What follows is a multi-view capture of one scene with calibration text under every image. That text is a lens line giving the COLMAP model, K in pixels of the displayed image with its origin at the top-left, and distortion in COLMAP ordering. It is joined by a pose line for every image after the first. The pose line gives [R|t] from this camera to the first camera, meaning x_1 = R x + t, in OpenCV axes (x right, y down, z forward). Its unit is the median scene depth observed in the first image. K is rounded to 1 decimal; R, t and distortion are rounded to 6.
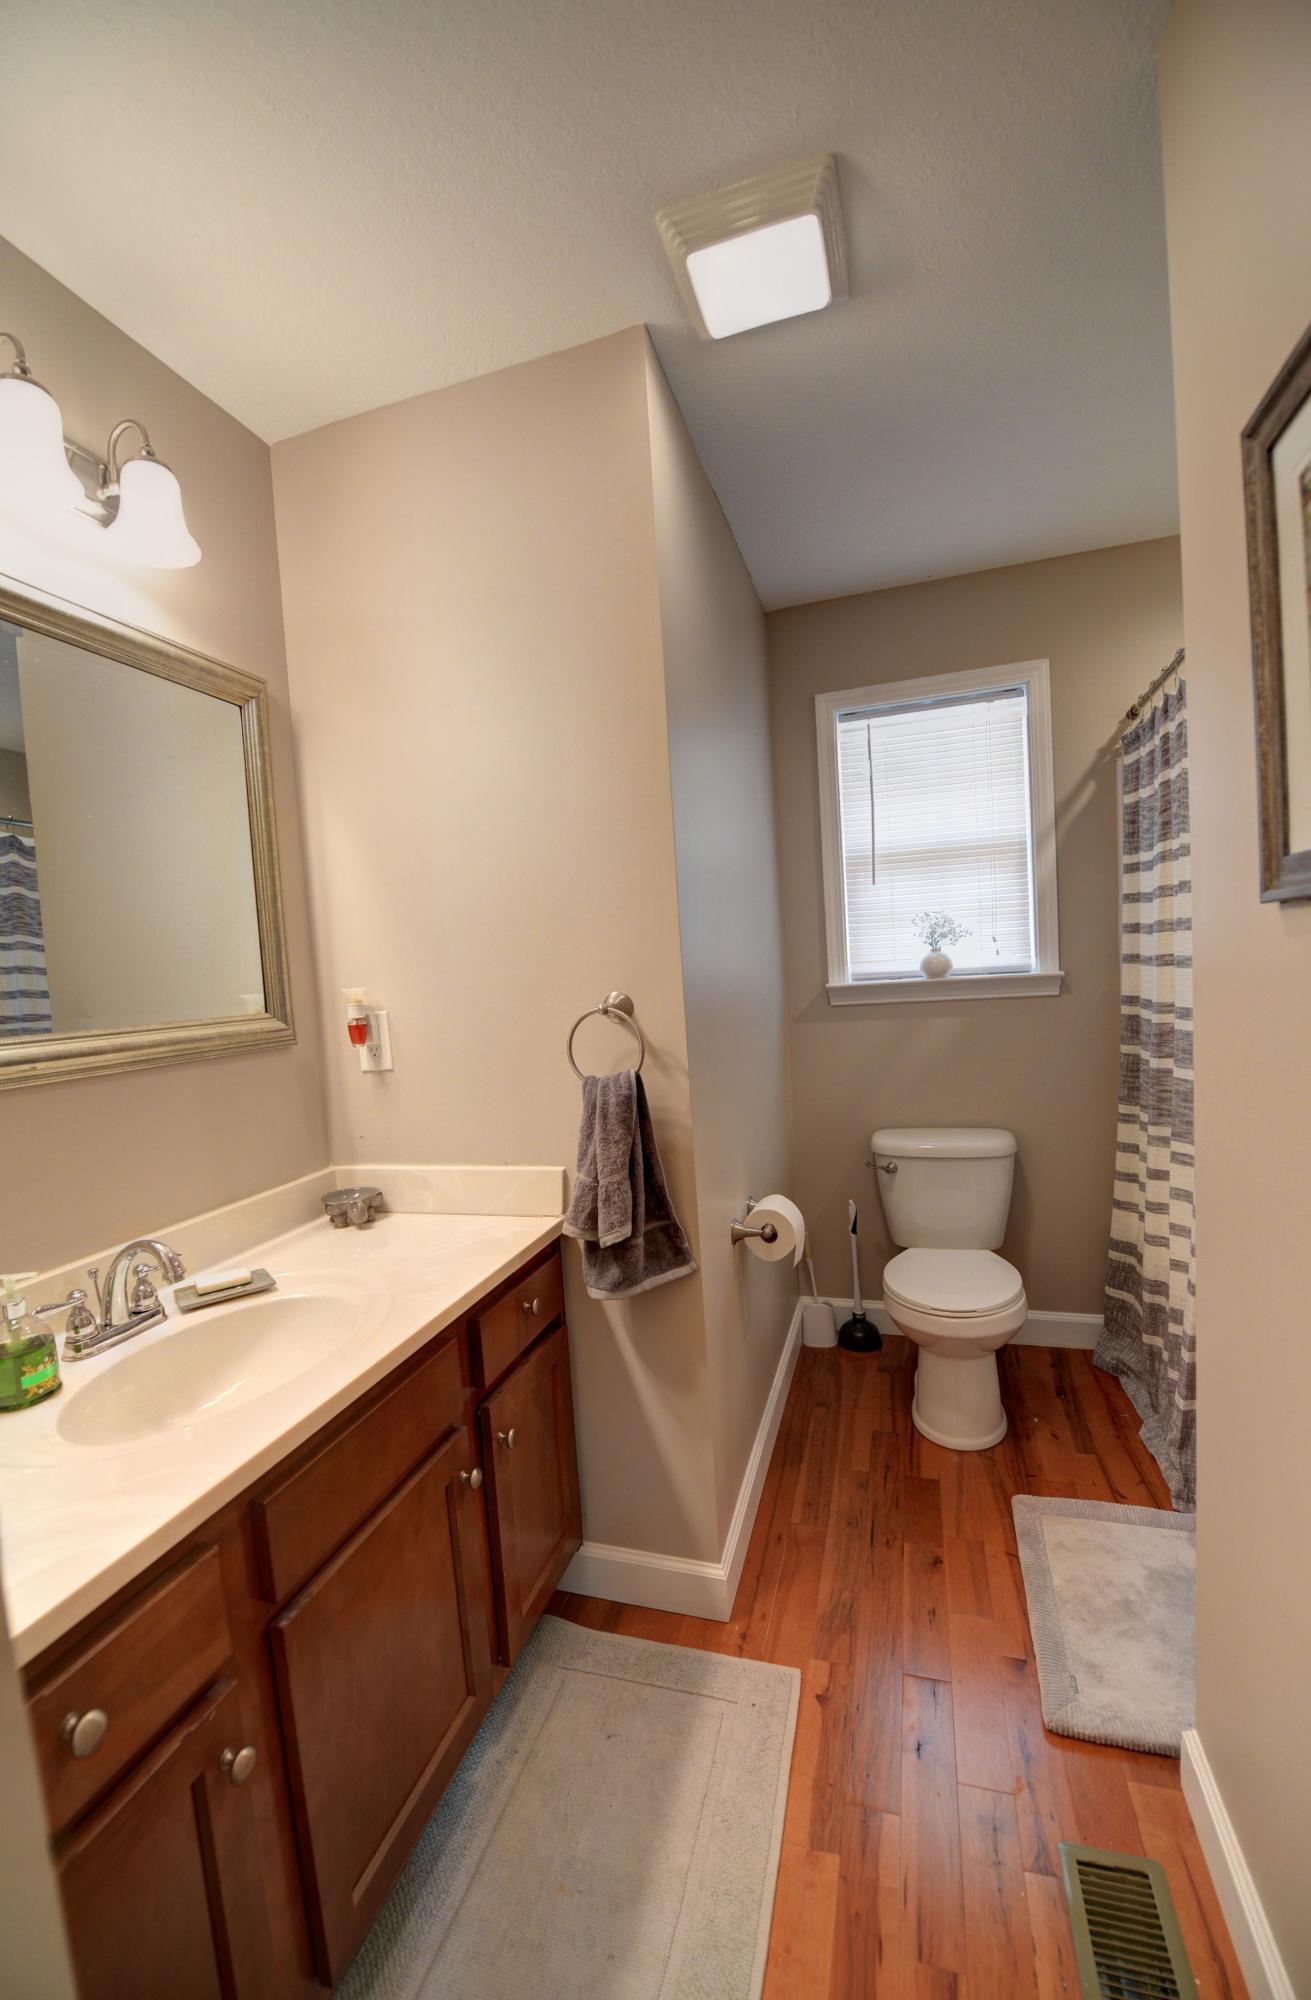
lens RADIAL K [[820.6, 0, 661.9], [0, 820.6, 1034.9], [0, 0, 1]] dist [-0.013420, 0.000048]
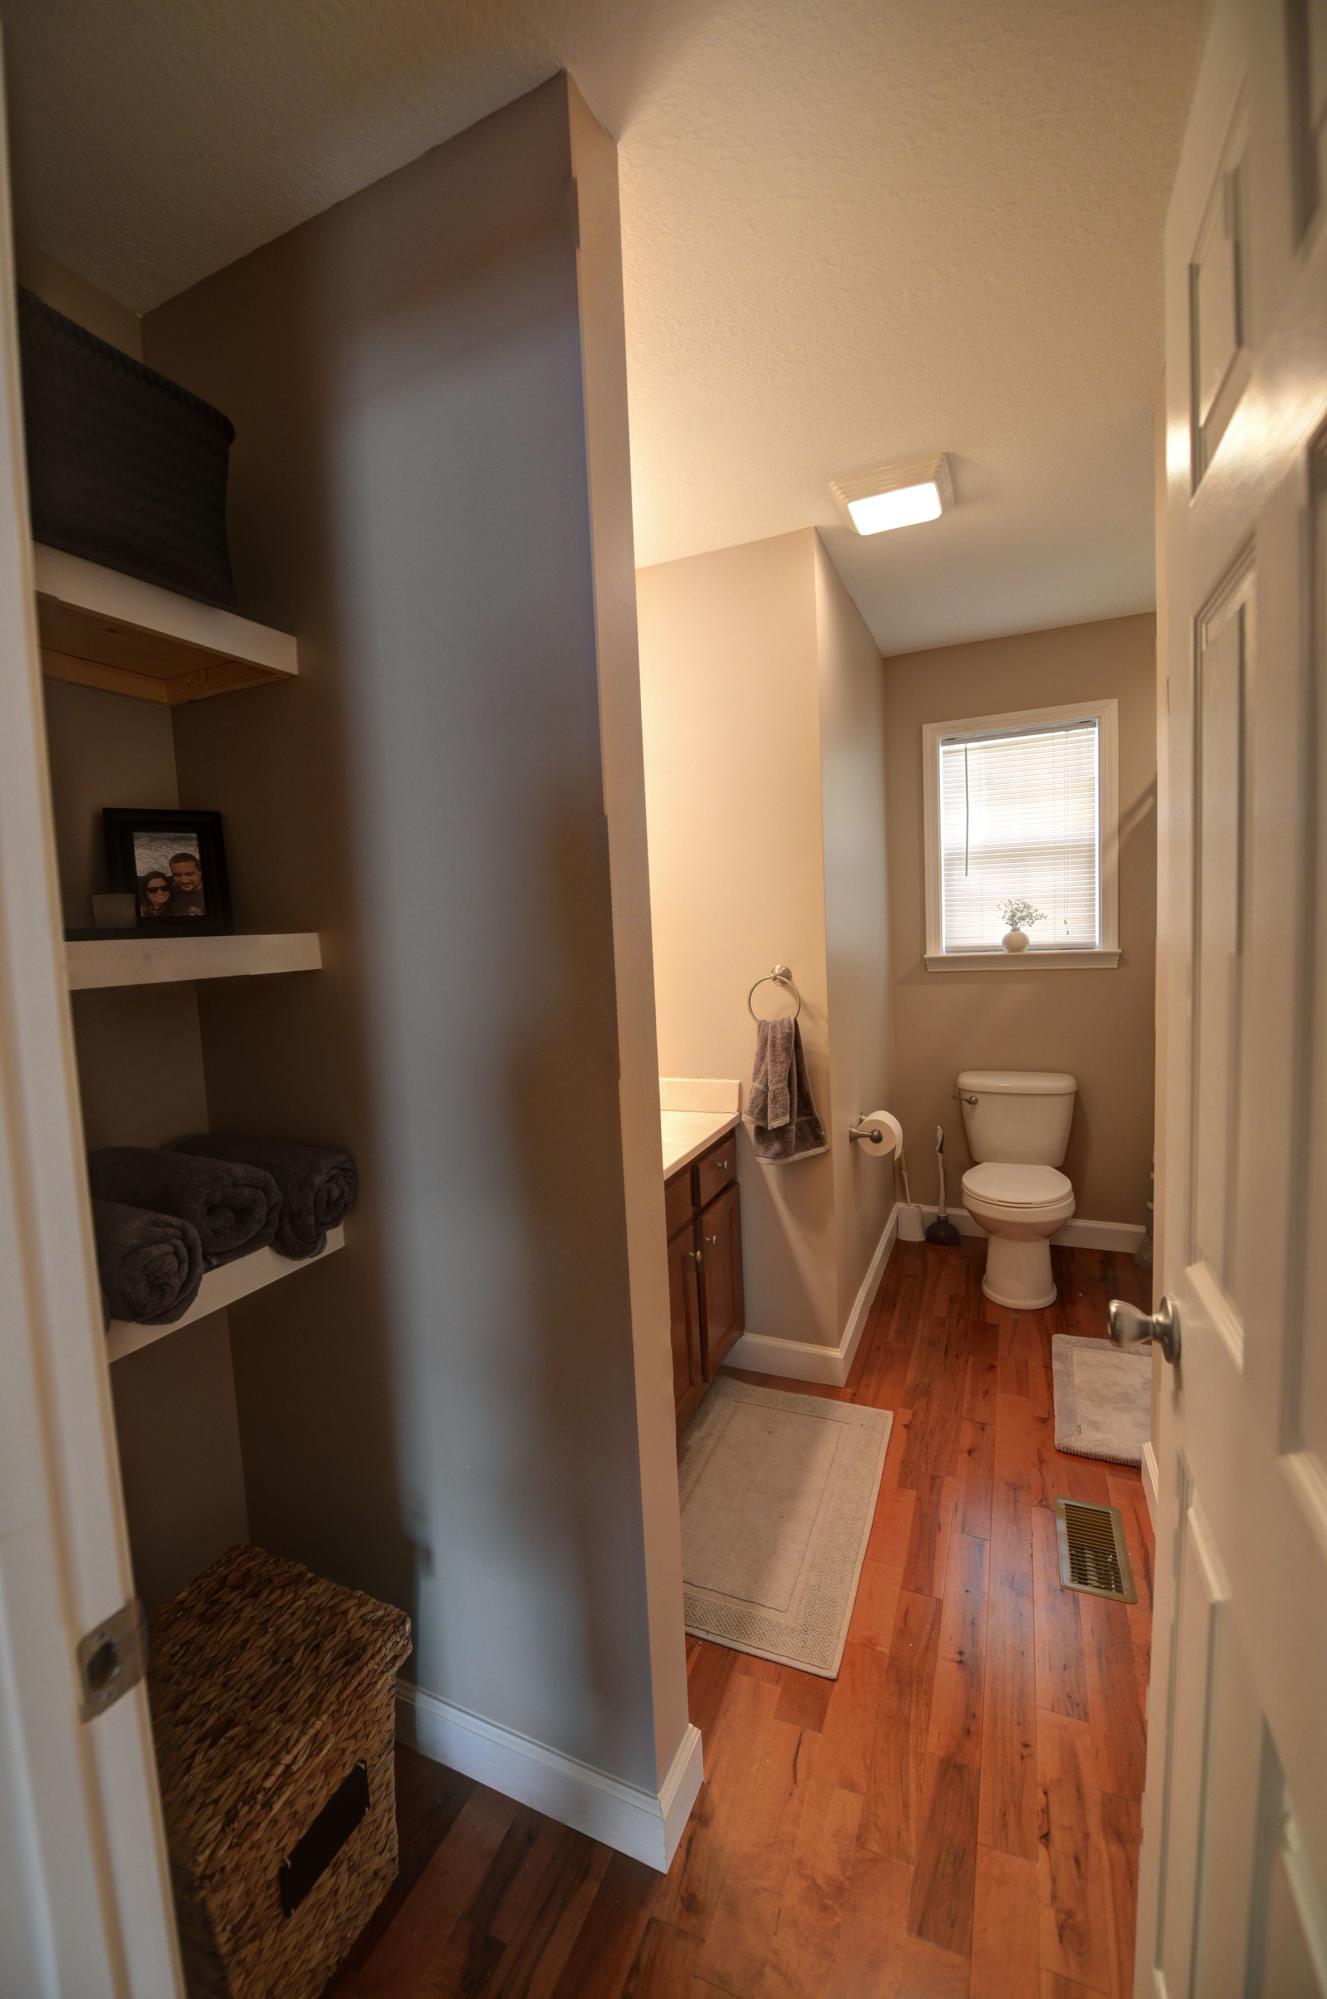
lens RADIAL K [[800.1, 0, 655.1], [0, 800.1, 999.0], [0, 0, 1]] dist [-0.001643, -0.000247]
pose [[0.991689, 0.027207, -0.125748, -0.091627], [-0.024982, 0.999503, 0.019243, -0.011287], [0.126209, -0.015941, 0.991876, -0.465331]]
